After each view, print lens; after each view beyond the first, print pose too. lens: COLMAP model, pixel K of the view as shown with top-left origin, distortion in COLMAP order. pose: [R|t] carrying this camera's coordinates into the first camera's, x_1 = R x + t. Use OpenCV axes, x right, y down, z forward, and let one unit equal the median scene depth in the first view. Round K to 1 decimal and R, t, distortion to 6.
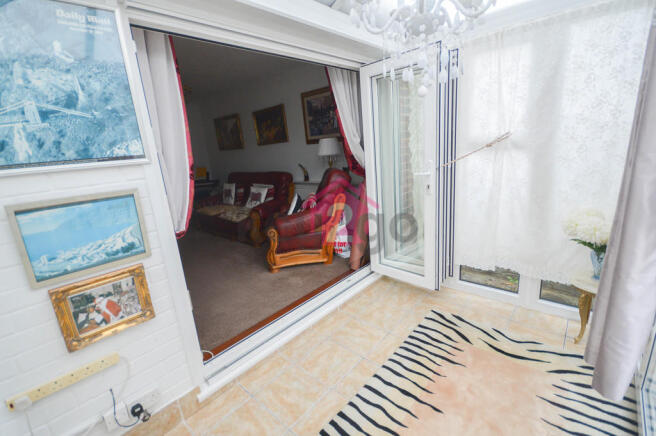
lens RADIAL K [[292.5, 0, 326.6], [0, 292.5, 216.9], [0, 0, 1]] dist [-0.015208, -0.001285]
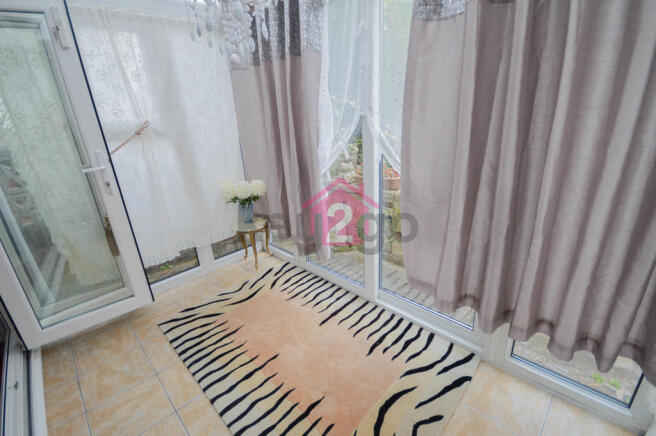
lens RADIAL K [[292.5, 0, 326.5], [0, 292.5, 219.9], [0, 0, 1]] dist [-0.015208, -0.001285]
pose [[0.039274, -0.260017, 0.964805, -0.408659], [0.288337, 0.927426, 0.238206, -0.032297], [-0.956723, 0.268833, 0.111396, 0.383031]]
